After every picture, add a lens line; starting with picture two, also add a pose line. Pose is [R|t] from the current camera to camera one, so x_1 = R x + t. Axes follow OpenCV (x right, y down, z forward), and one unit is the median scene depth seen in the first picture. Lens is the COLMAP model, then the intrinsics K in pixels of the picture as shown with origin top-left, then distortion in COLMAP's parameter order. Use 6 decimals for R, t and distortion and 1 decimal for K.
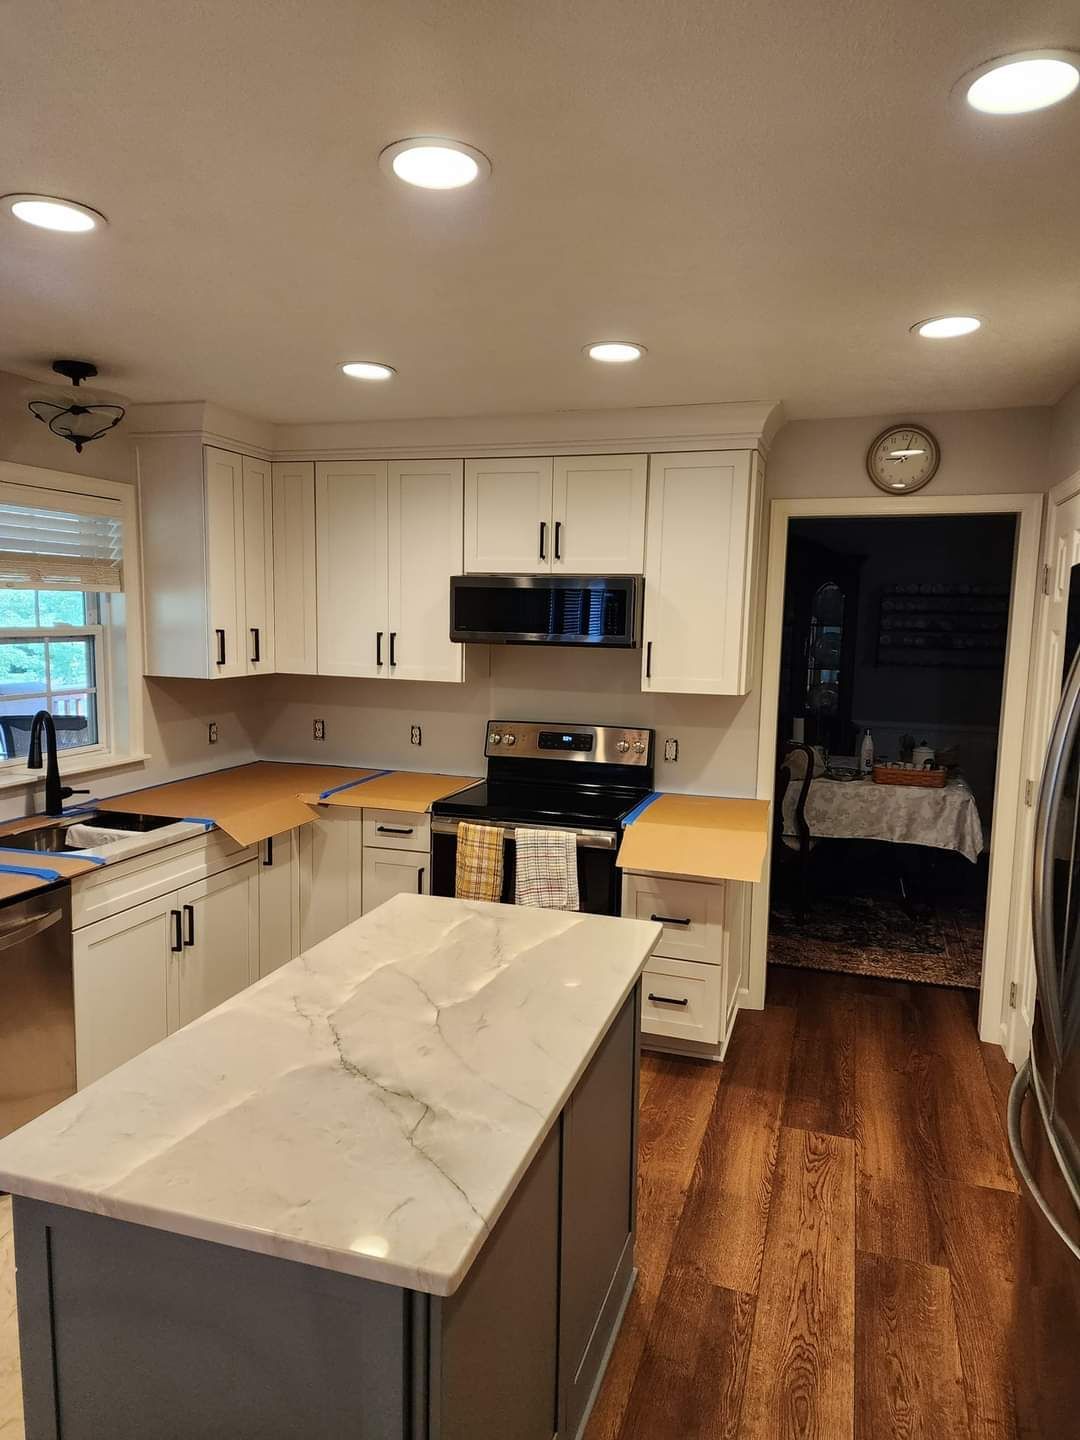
lens RADIAL K [[967.9, 0, 543.2], [0, 967.9, 729.8], [0, 0, 1]] dist [0.034604, -0.052133]
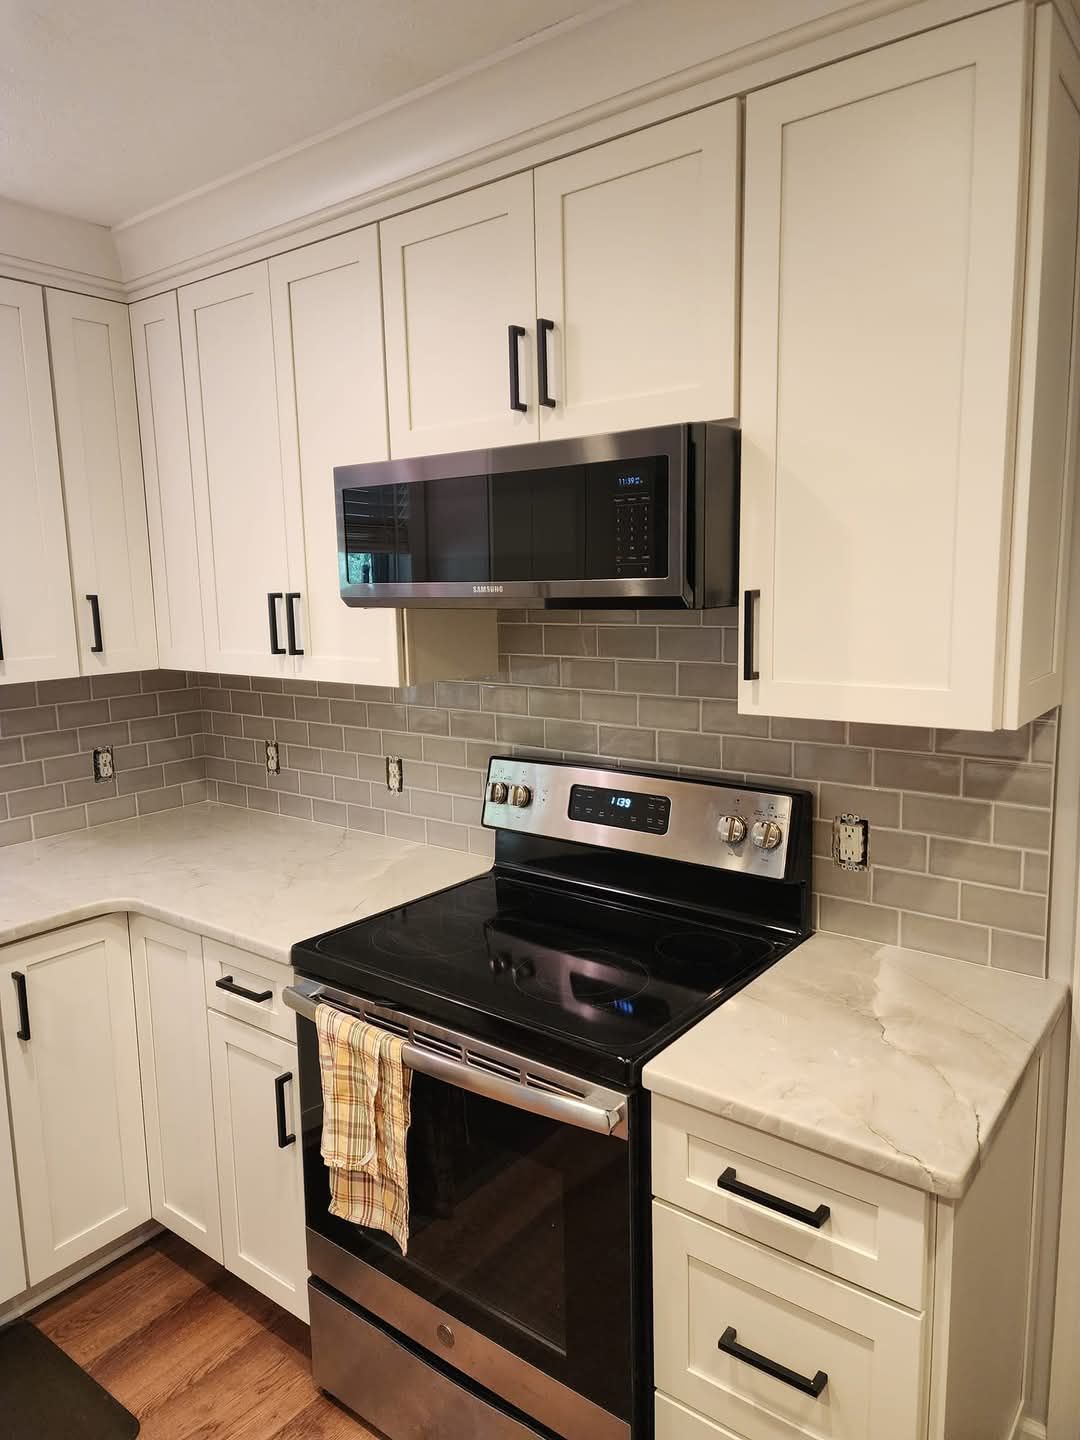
lens RADIAL K [[967.9, 0, 534.4], [0, 967.9, 707.4], [0, 0, 1]] dist [0.034604, -0.052133]
pose [[0.930667, 0.002193, -0.365862, 0.167767], [0.007342, 0.999669, 0.024667, -0.052209], [0.365795, -0.025643, 0.930342, 0.586744]]
